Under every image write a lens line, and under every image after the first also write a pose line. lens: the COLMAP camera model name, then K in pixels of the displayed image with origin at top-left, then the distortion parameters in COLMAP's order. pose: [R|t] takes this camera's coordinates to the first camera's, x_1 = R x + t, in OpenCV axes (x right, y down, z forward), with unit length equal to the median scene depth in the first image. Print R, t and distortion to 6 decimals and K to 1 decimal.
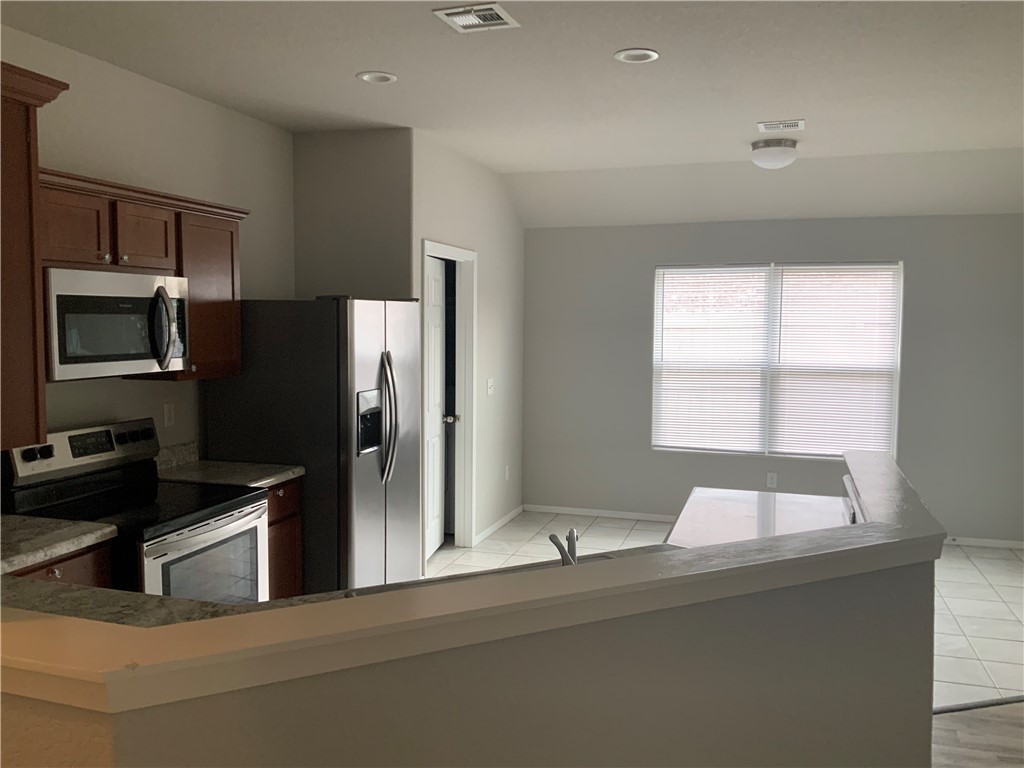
lens RADIAL K [[843.9, 0, 512.0], [0, 843.9, 384.0], [0, 0, 1]] dist [0.106154, -0.220095]
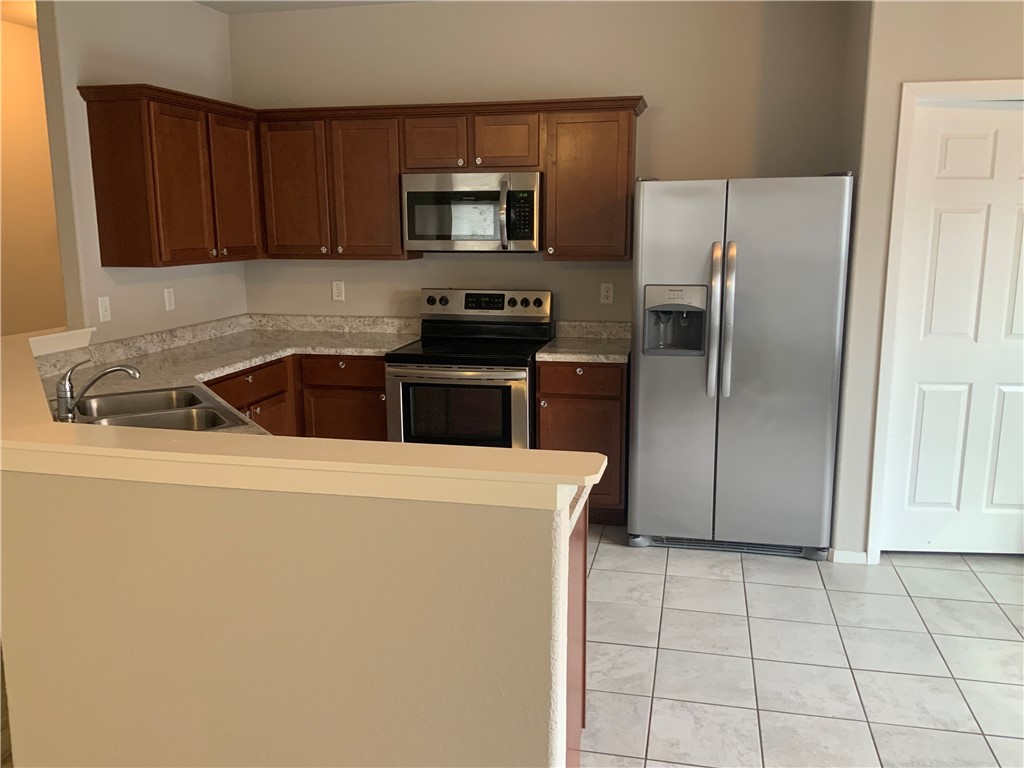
lens RADIAL K [[843.9, 0, 512.0], [0, 843.9, 384.0], [0, 0, 1]] dist [0.106154, -0.220095]
pose [[0.079987, 0.180311, -0.980352, 0.728325], [-0.070521, 0.982062, 0.174872, -0.034564], [0.994298, 0.055148, 0.091268, 0.777002]]
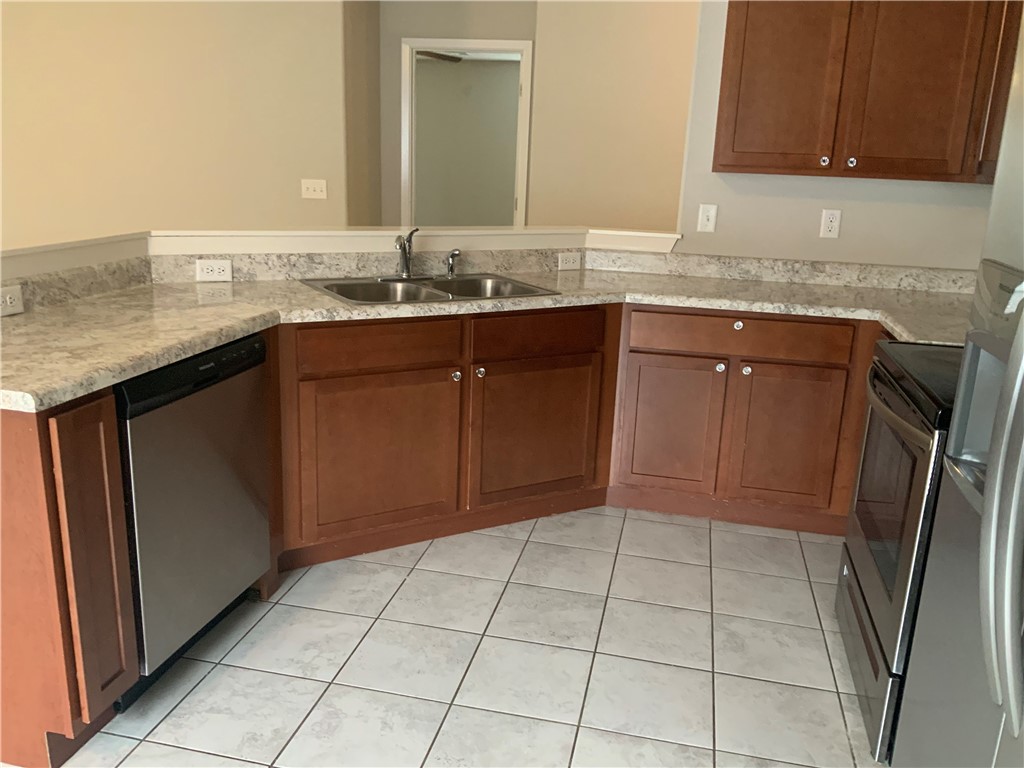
lens RADIAL K [[843.9, 0, 512.0], [0, 843.9, 384.0], [0, 0, 1]] dist [0.106154, -0.220095]
pose [[-0.995705, -0.022582, -0.089789, 0.006453], [-0.051369, 0.941581, 0.332846, -0.037857], [0.077028, 0.336029, -0.938697, 1.271960]]
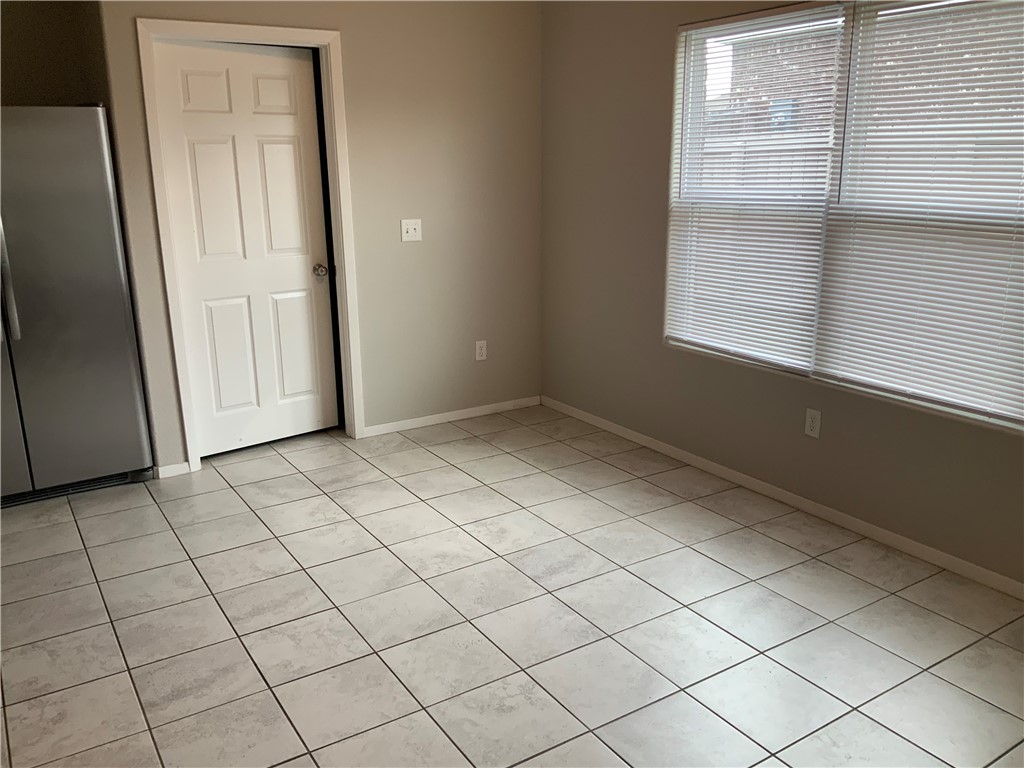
lens RADIAL K [[843.9, 0, 512.0], [0, 843.9, 384.0], [0, 0, 1]] dist [0.106154, -0.220095]
pose [[0.763827, 0.148952, -0.627998, 0.793876], [-0.030842, 0.980317, 0.195005, -0.018414], [0.644684, -0.129581, 0.753387, 0.753724]]
